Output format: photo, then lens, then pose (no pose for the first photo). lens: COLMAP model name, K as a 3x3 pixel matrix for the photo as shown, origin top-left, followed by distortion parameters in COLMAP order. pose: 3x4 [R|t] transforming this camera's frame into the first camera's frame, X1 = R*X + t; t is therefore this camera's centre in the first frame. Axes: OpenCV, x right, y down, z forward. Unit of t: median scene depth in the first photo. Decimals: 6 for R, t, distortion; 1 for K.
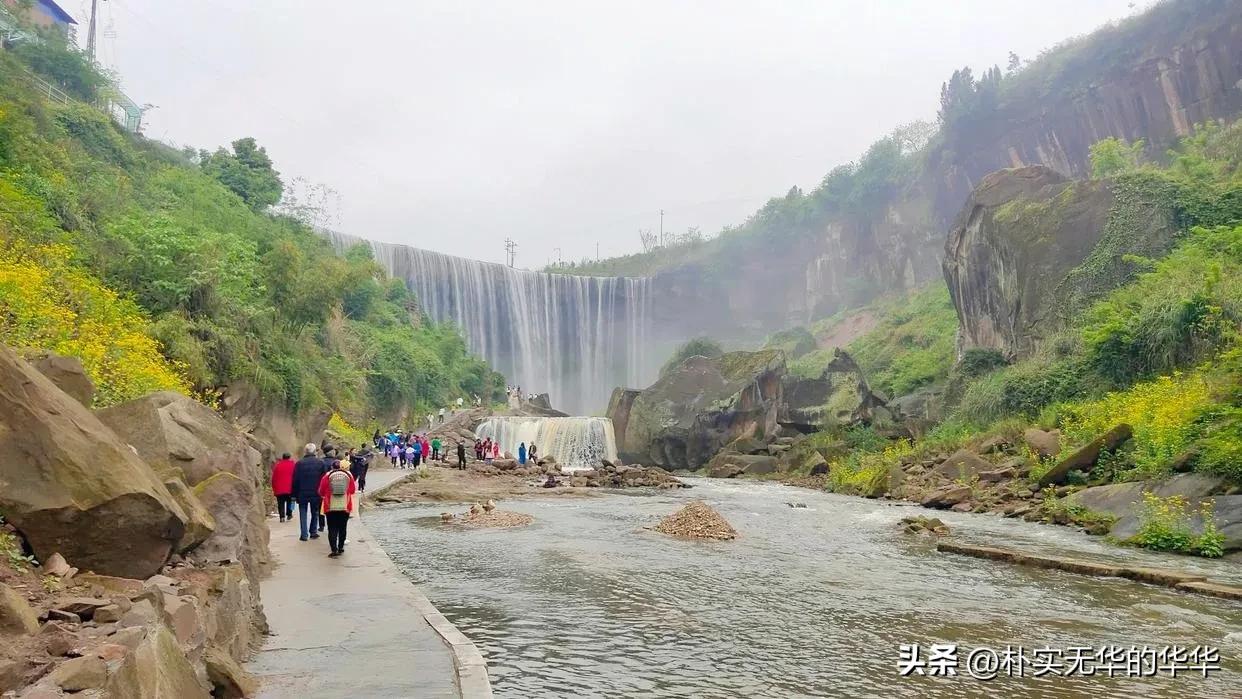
lens RADIAL K [[913.5, 0, 621.0], [0, 913.5, 349.5], [0, 0, 1]] dist [0.030394, -0.000990]
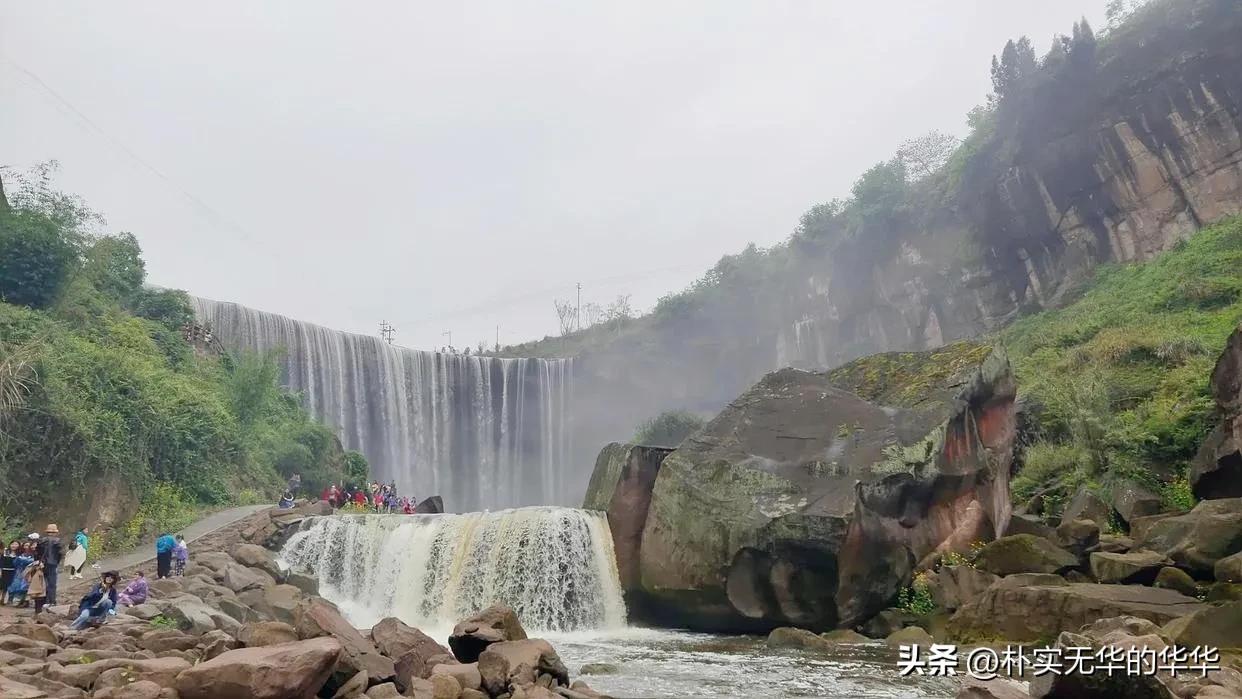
lens RADIAL K [[913.5, 0, 621.0], [0, 913.5, 349.5], [0, 0, 1]] dist [0.030394, -0.000990]
pose [[0.991829, -0.000863, 0.127569, -0.033984], [0.019277, 0.989508, -0.143188, 0.035901], [-0.126107, 0.144477, 0.981440, 0.321527]]
